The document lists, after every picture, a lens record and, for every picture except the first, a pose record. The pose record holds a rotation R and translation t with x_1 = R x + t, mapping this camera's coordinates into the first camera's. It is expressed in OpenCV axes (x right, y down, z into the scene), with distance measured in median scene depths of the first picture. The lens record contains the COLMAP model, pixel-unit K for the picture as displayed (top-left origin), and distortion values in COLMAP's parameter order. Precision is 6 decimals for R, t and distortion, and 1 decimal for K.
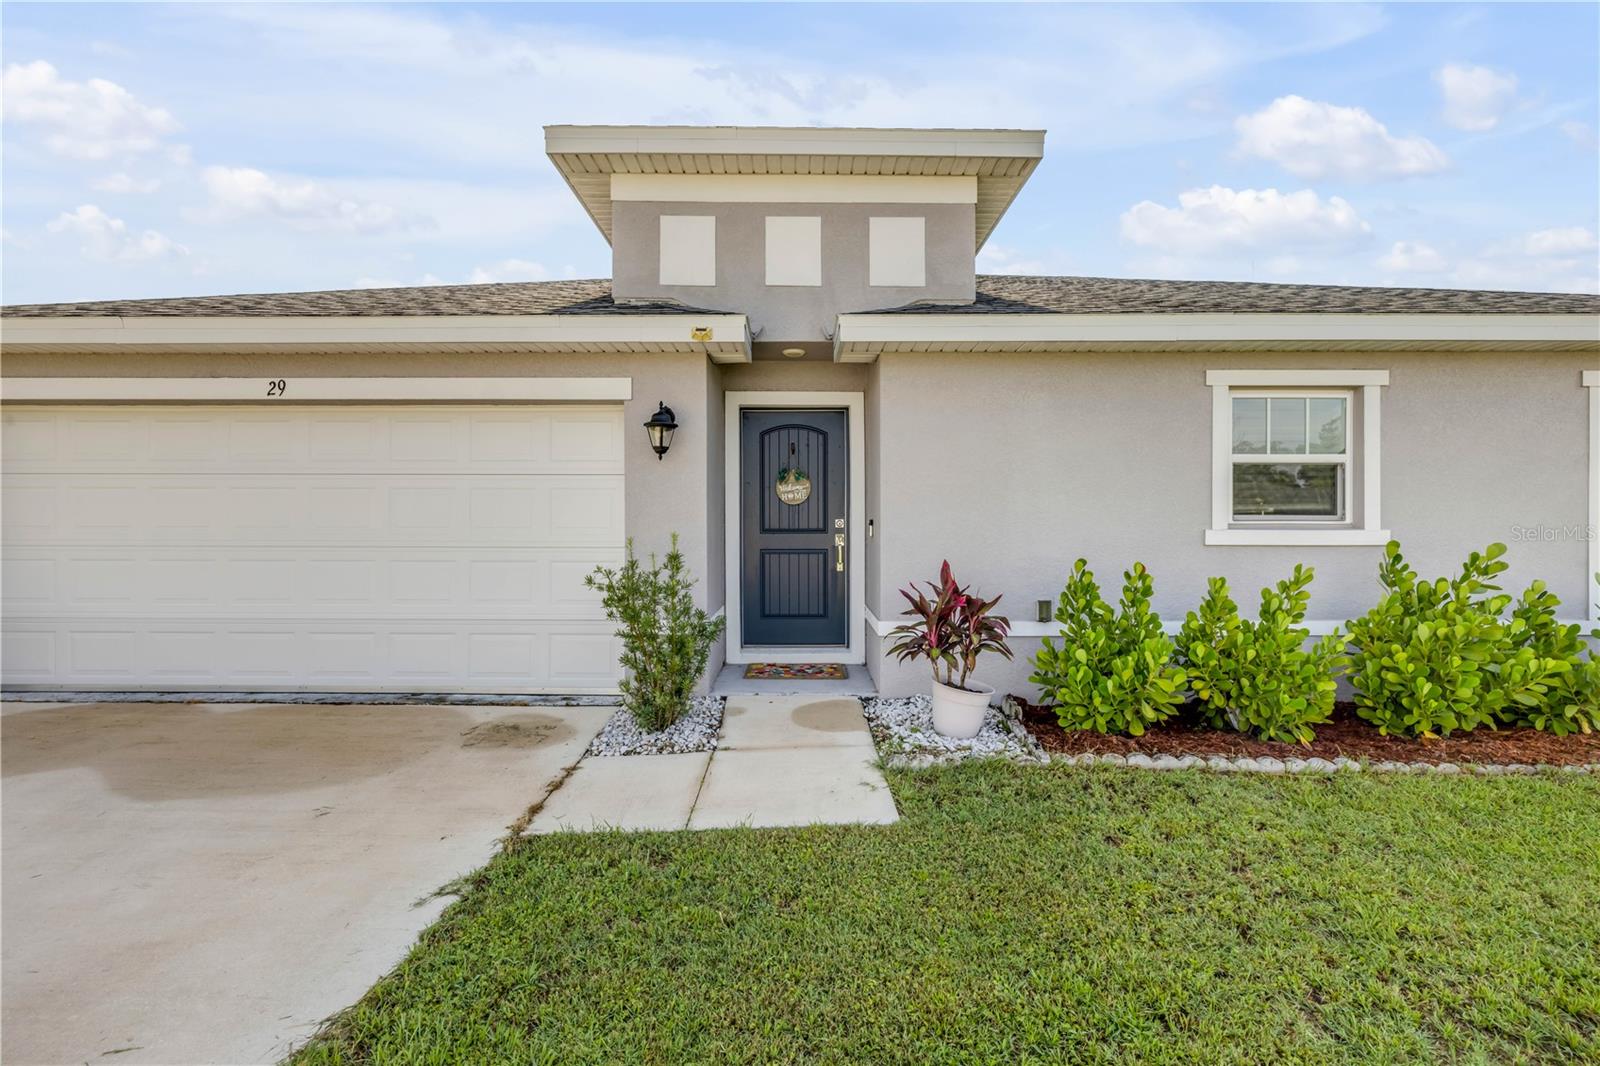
lens RADIAL K [[676.5, 0, 797.9], [0, 676.5, 523.2], [0, 0, 1]] dist [-0.000533, 0.000136]
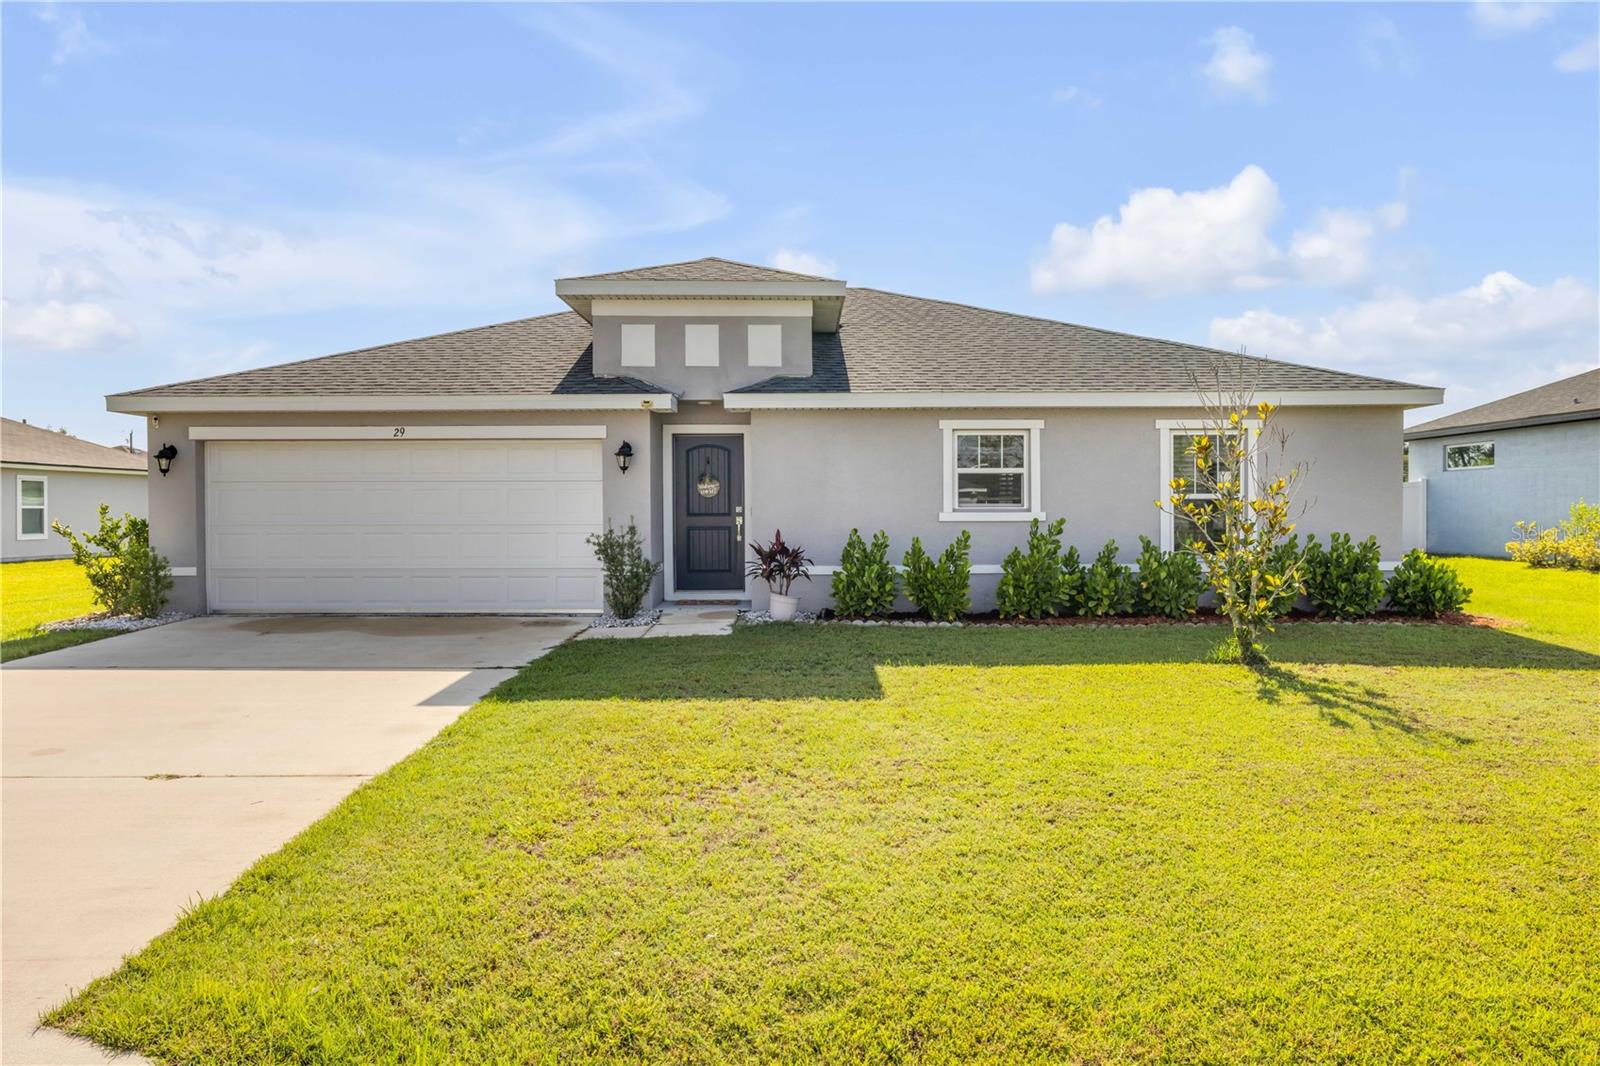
lens RADIAL K [[1030.6, 0, 804.8], [0, 1030.6, 511.4], [0, 0, 1]] dist [0.003414, 0.000603]
pose [[0.999982, -0.004805, 0.003533, 0.249856], [0.004798, 0.999986, 0.002165, 0.000083], [-0.003544, -0.002148, 0.999991, -1.632125]]
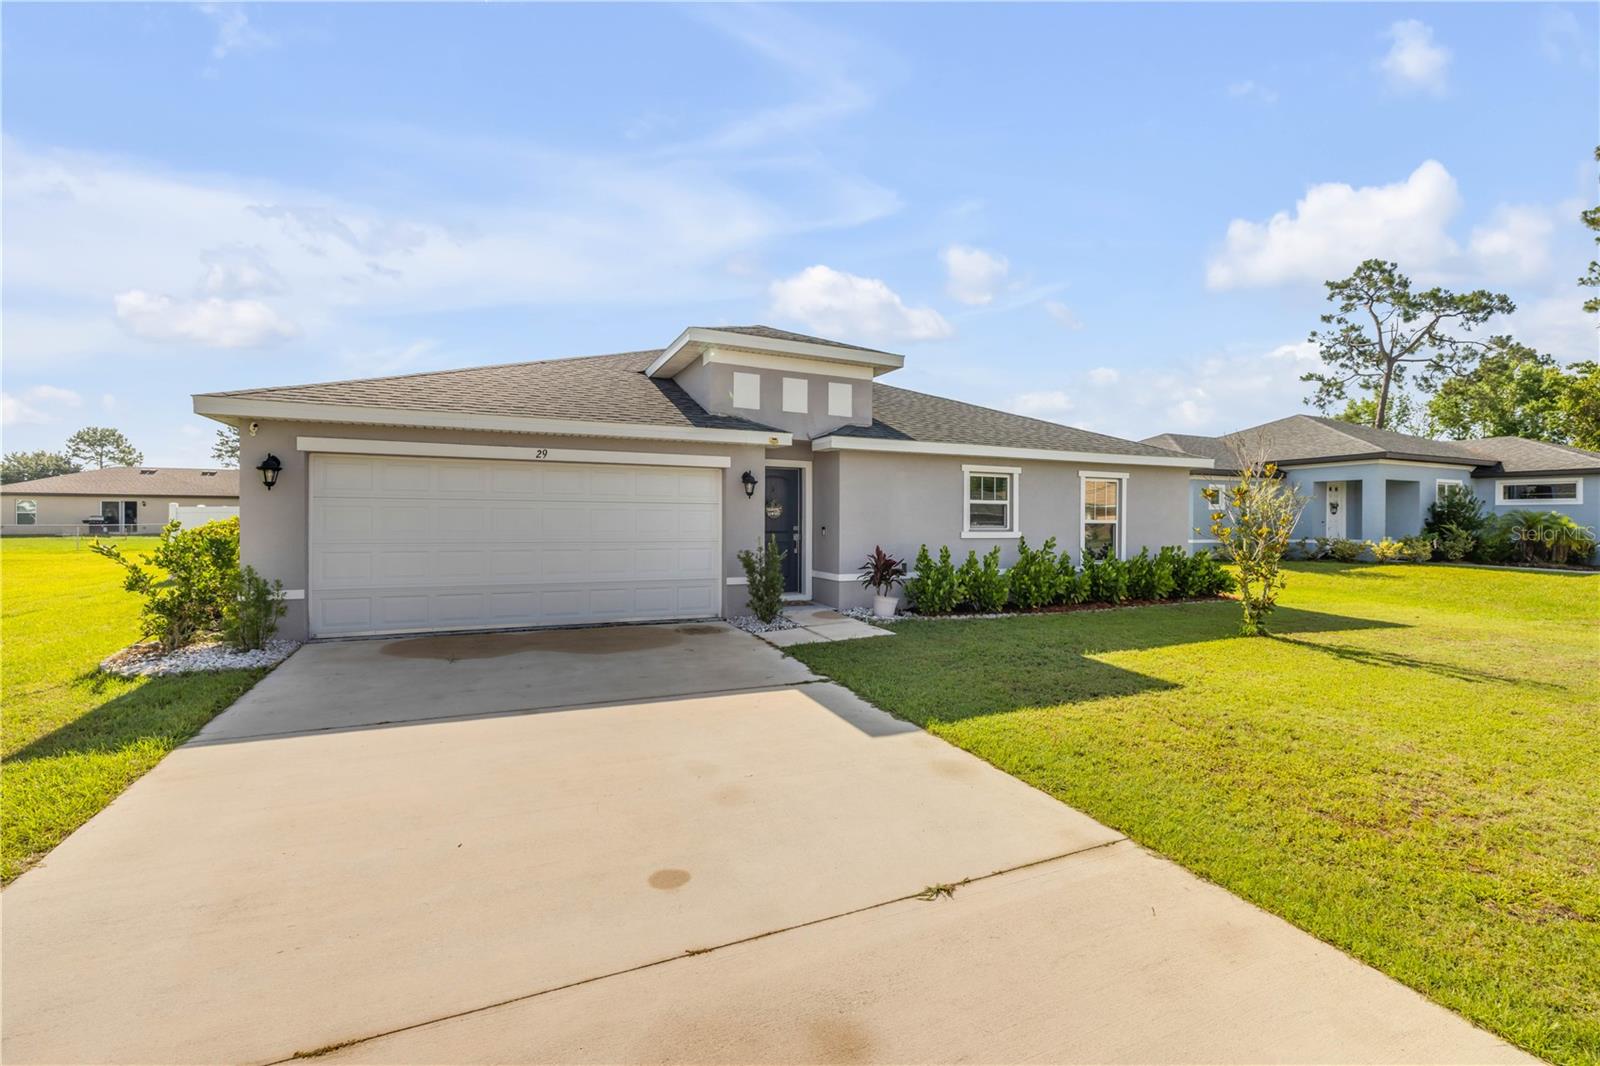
lens RADIAL K [[673.2, 0, 793.9], [0, 673.2, 516.7], [0, 0, 1]] dist [-0.001328, -0.000648]
pose [[0.910581, 0.006790, 0.413274, -0.903916], [-0.005012, 0.999973, -0.005385, -0.027513], [-0.413299, 0.002832, 0.910591, -0.903039]]
